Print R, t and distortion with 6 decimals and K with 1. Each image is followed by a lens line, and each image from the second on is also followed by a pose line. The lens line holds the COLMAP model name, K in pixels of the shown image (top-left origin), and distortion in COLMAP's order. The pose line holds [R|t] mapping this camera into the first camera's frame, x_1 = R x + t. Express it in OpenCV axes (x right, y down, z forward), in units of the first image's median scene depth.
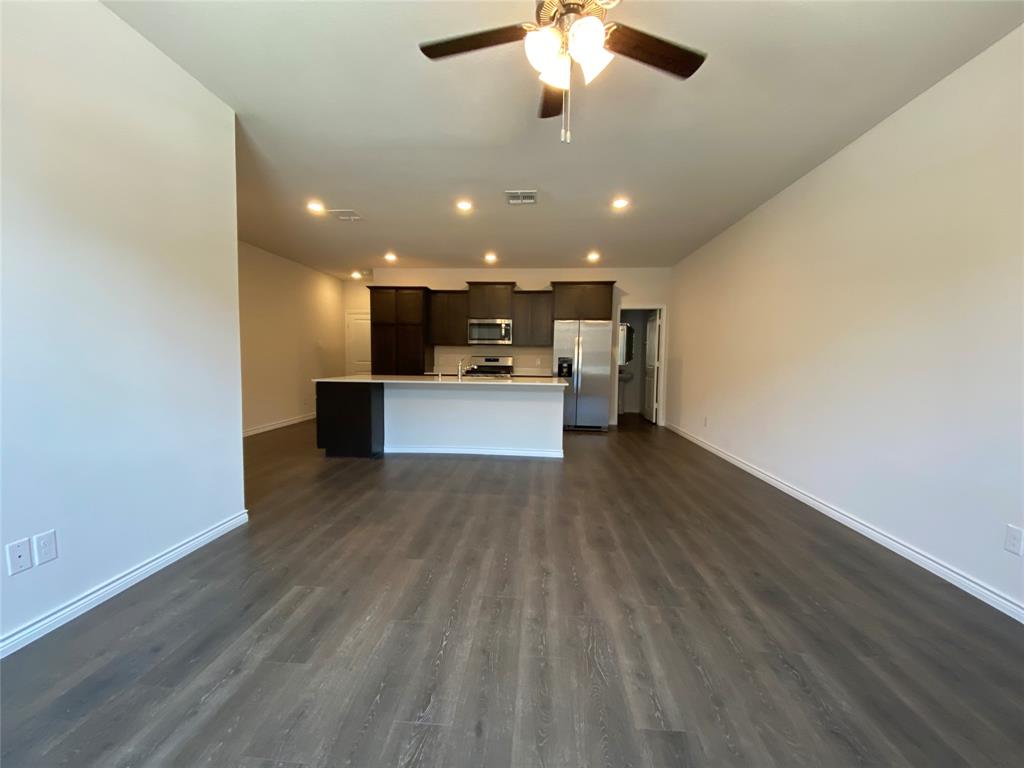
lens RADIAL K [[415.2, 0, 507.1], [0, 415.2, 385.0], [0, 0, 1]] dist [0.017528, -0.020639]
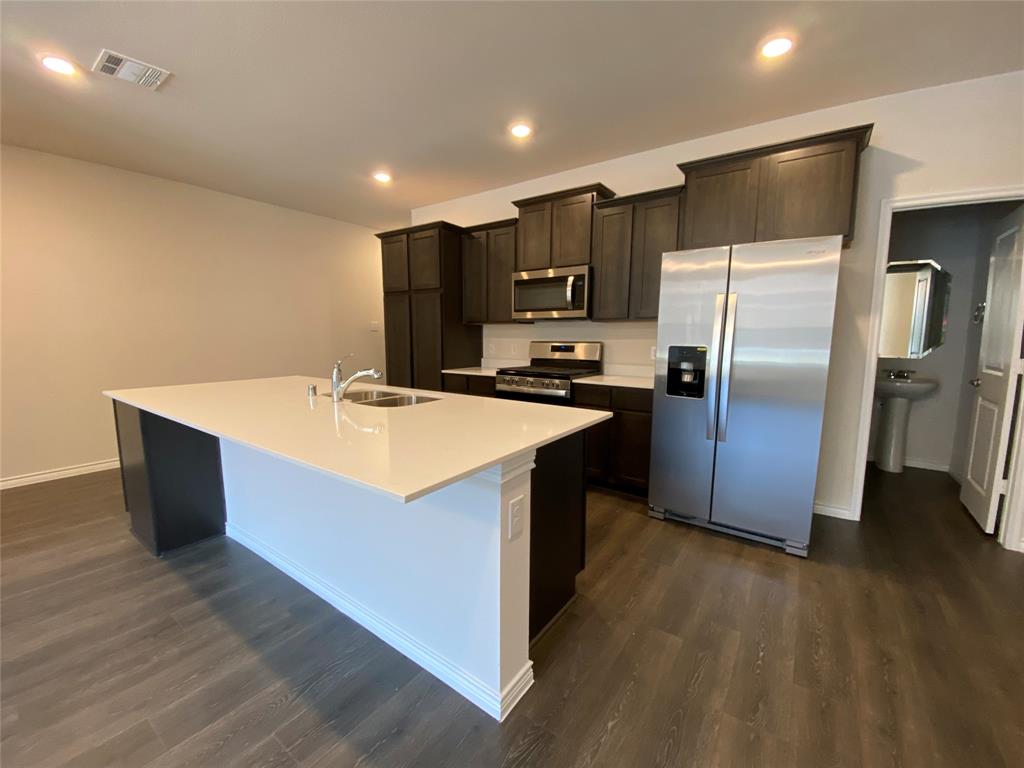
lens RADIAL K [[415.2, 0, 507.1], [0, 415.2, 385.0], [0, 0, 1]] dist [0.017528, -0.020639]
pose [[0.855437, 0.053085, -0.515180, 0.186294], [-0.026064, 0.997885, 0.059546, -0.045686], [0.517251, -0.037510, 0.855011, 0.533197]]
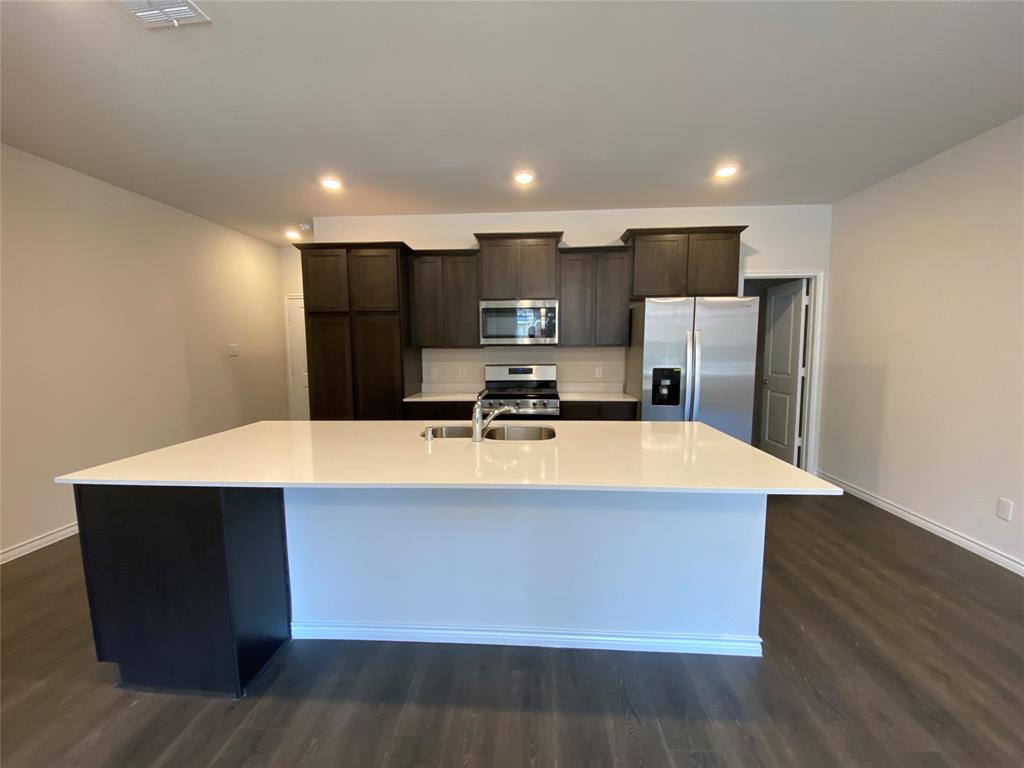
lens RADIAL K [[415.2, 0, 507.1], [0, 415.2, 385.0], [0, 0, 1]] dist [0.017528, -0.020639]
pose [[0.999650, -0.022481, 0.013919, -0.067460], [0.022100, 0.999391, 0.026991, -0.059436], [-0.014518, -0.026674, 0.999539, 0.437017]]
